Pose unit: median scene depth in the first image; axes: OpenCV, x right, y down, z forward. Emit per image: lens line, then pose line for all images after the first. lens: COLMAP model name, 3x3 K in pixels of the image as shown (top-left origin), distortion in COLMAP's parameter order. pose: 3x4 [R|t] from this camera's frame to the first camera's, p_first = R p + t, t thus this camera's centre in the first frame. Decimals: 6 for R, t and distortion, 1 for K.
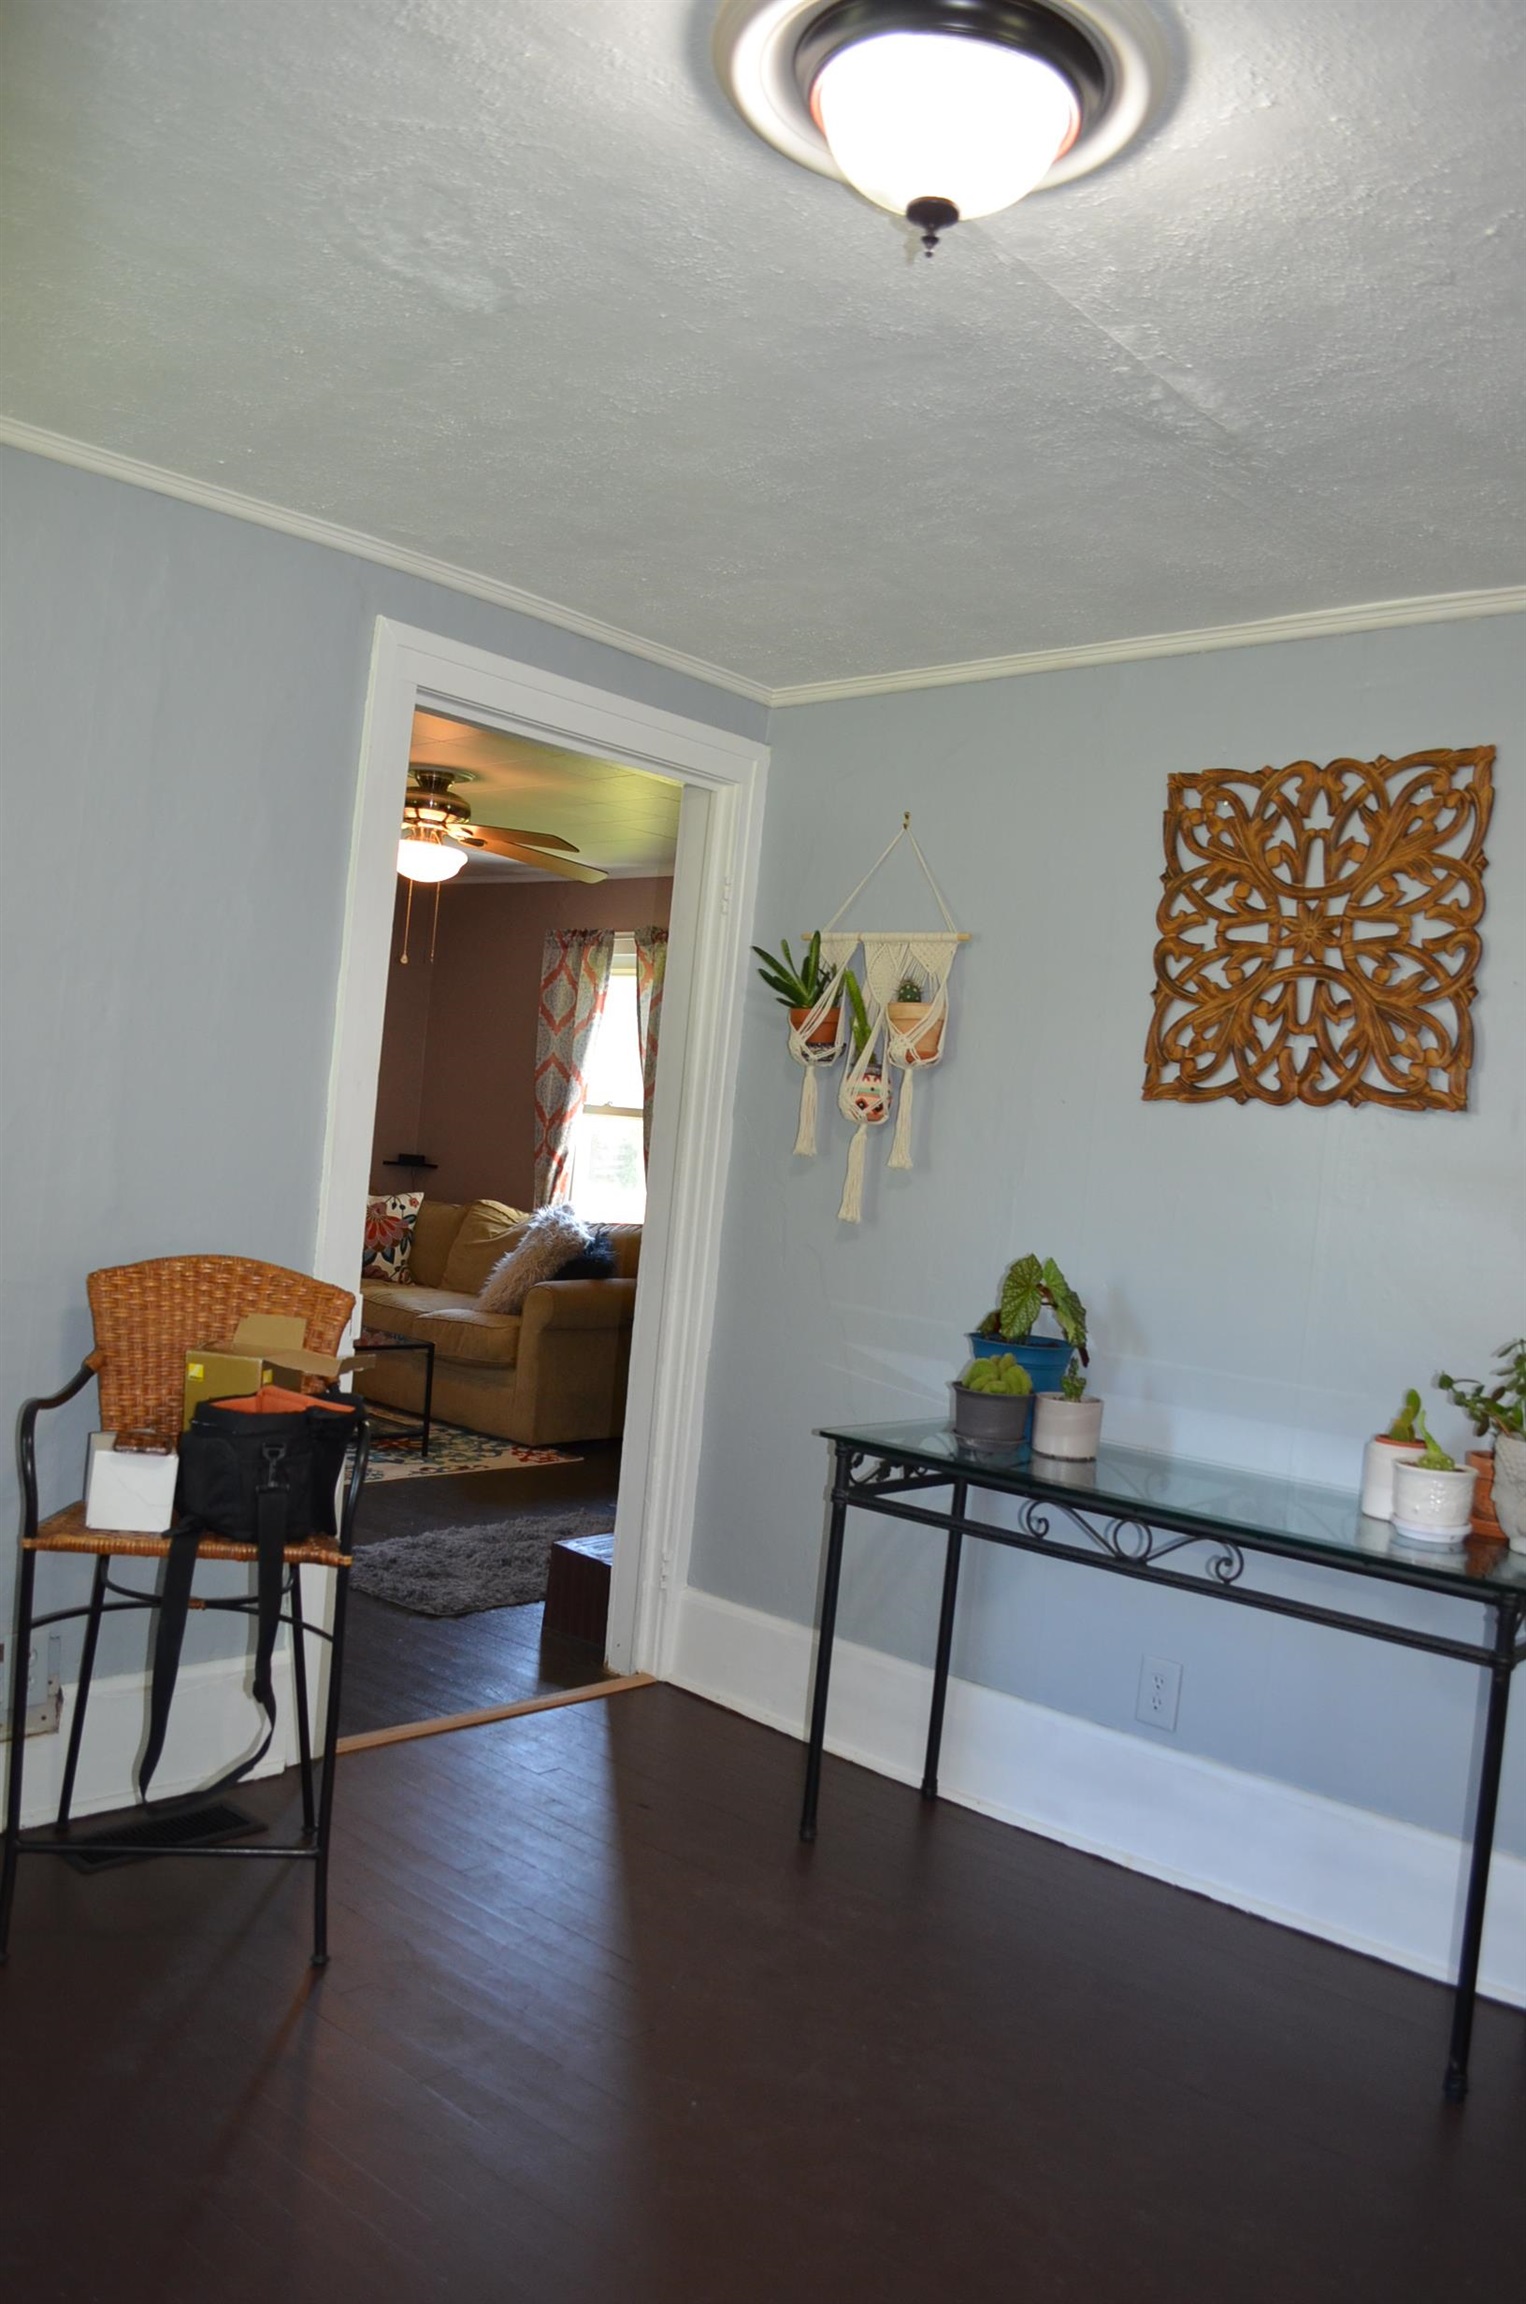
lens RADIAL K [[1823.2, 0, 772.4], [0, 1823.2, 1154.3], [0, 0, 1]] dist [-0.083380, 0.006115]
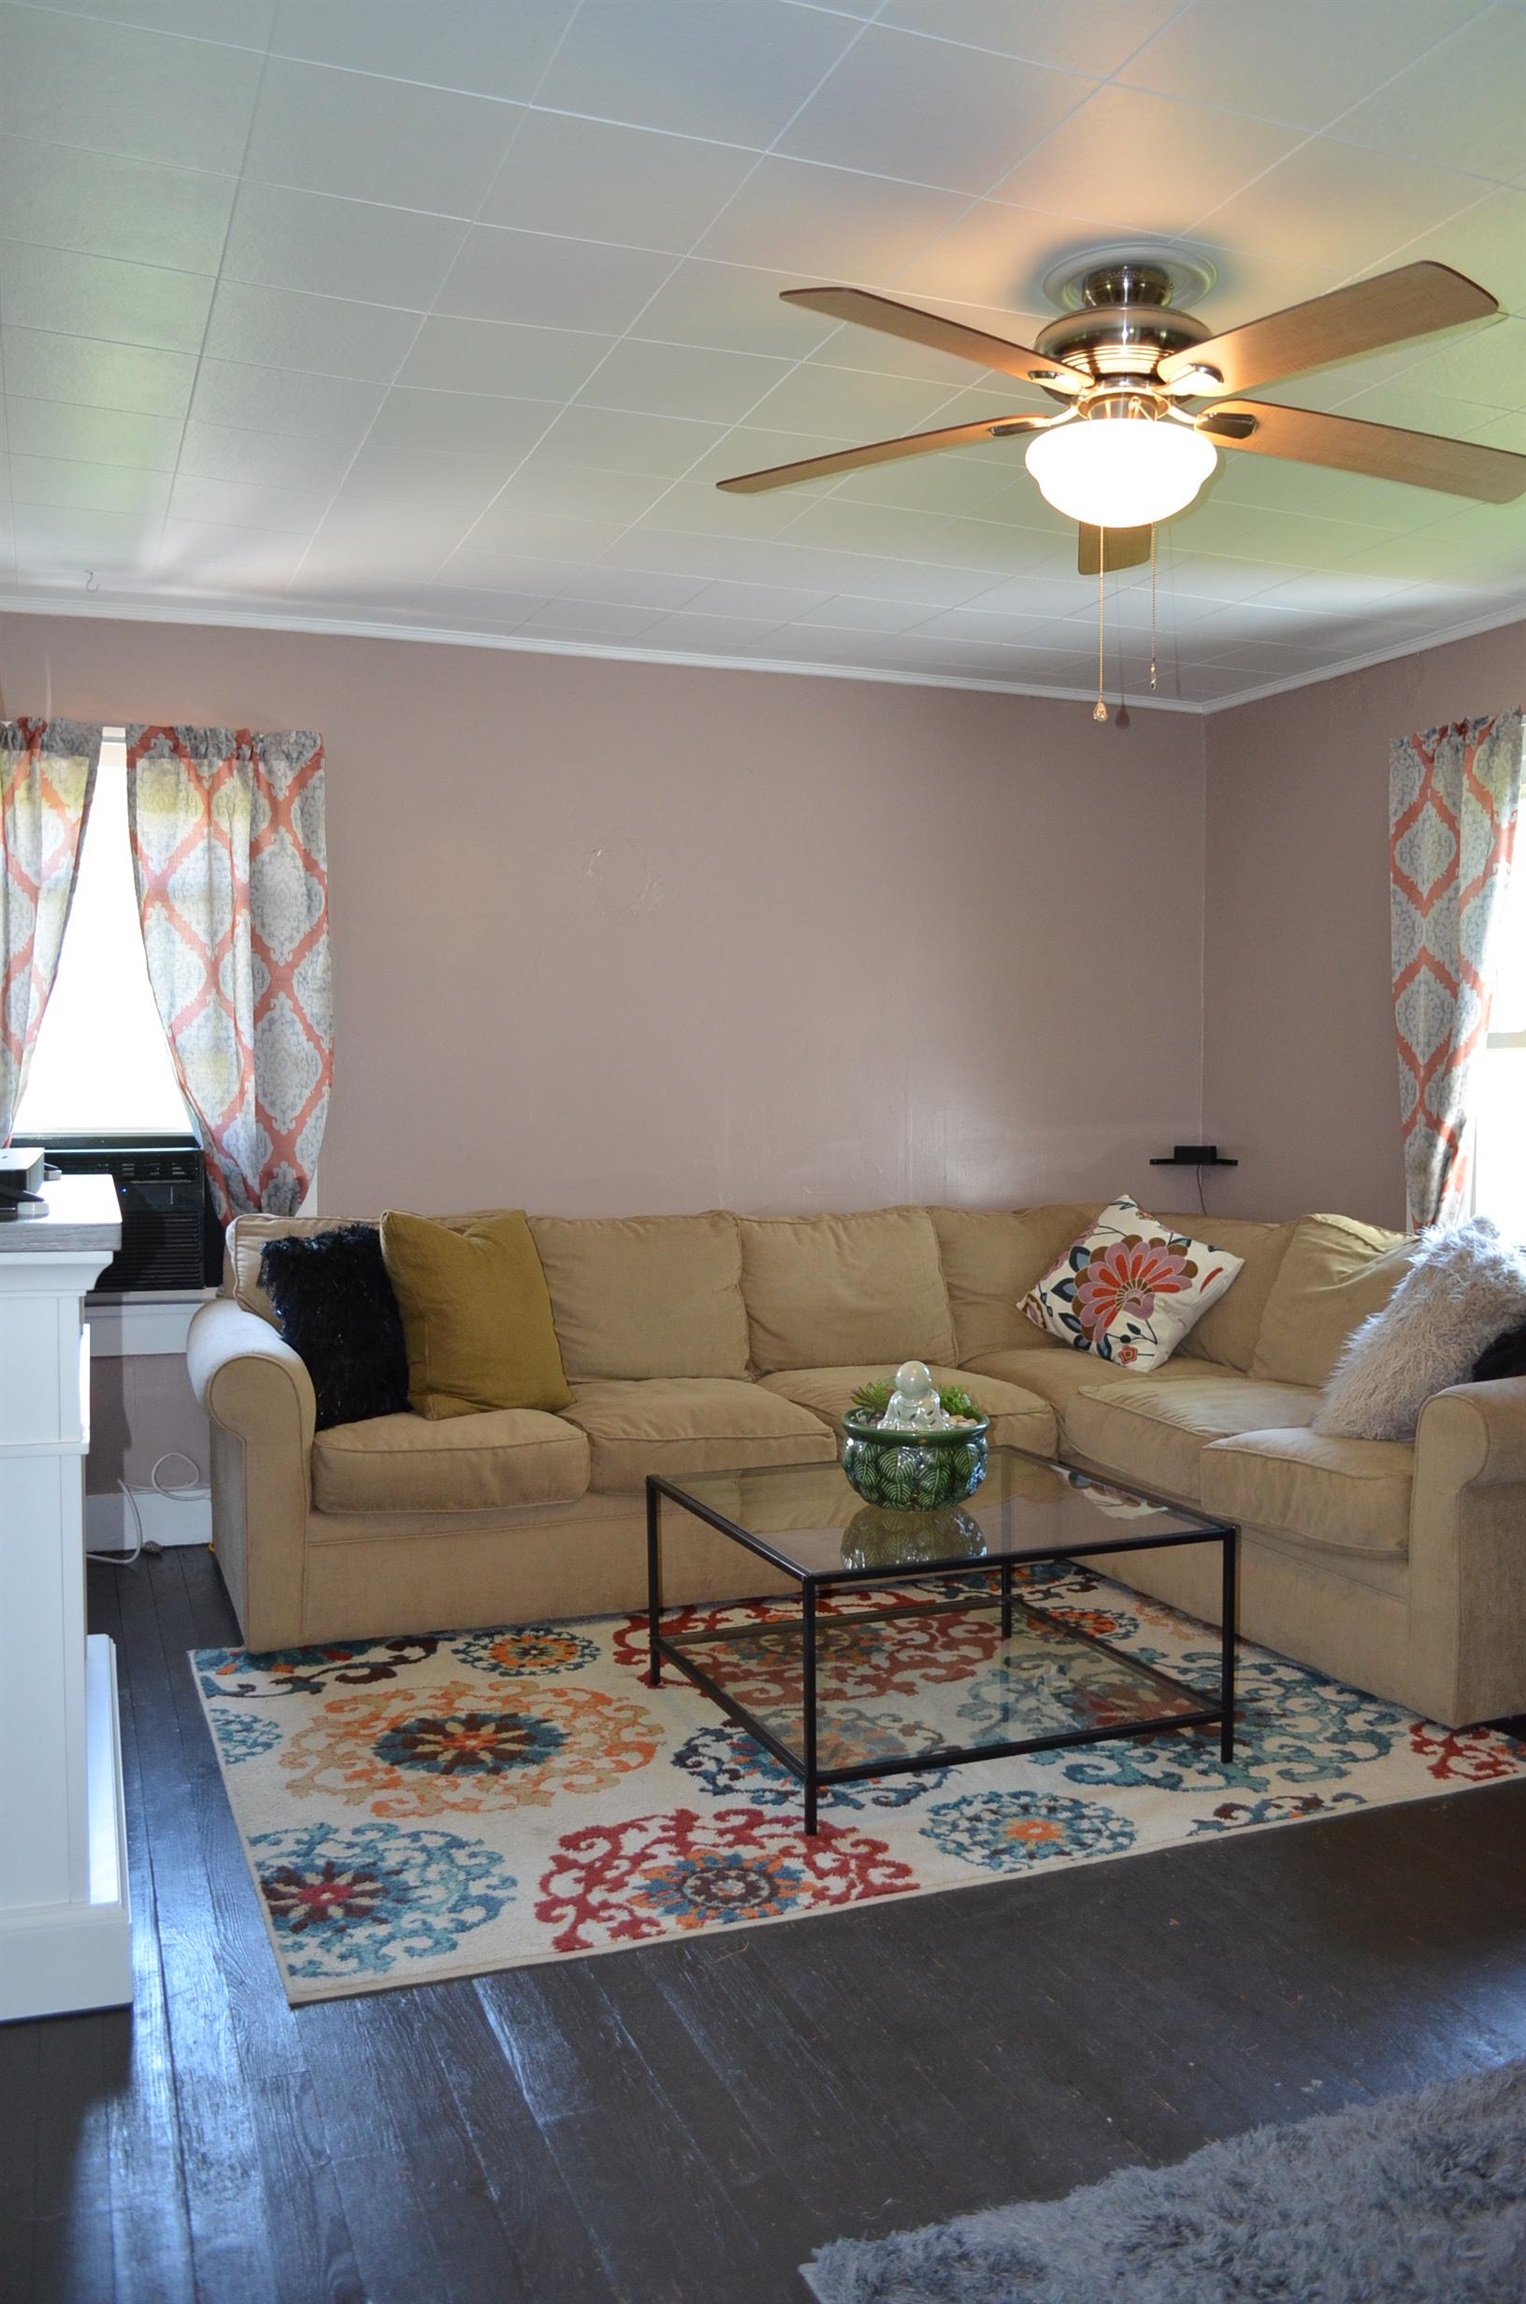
lens RADIAL K [[1823.2, 0, 772.4], [0, 1823.2, 1154.3], [0, 0, 1]] dist [-0.083380, 0.006115]
pose [[0.899595, -0.069718, -0.431125, -0.068783], [0.068691, 0.997476, -0.017972, 0.004868], [0.431290, -0.013447, 0.902113, 0.427618]]
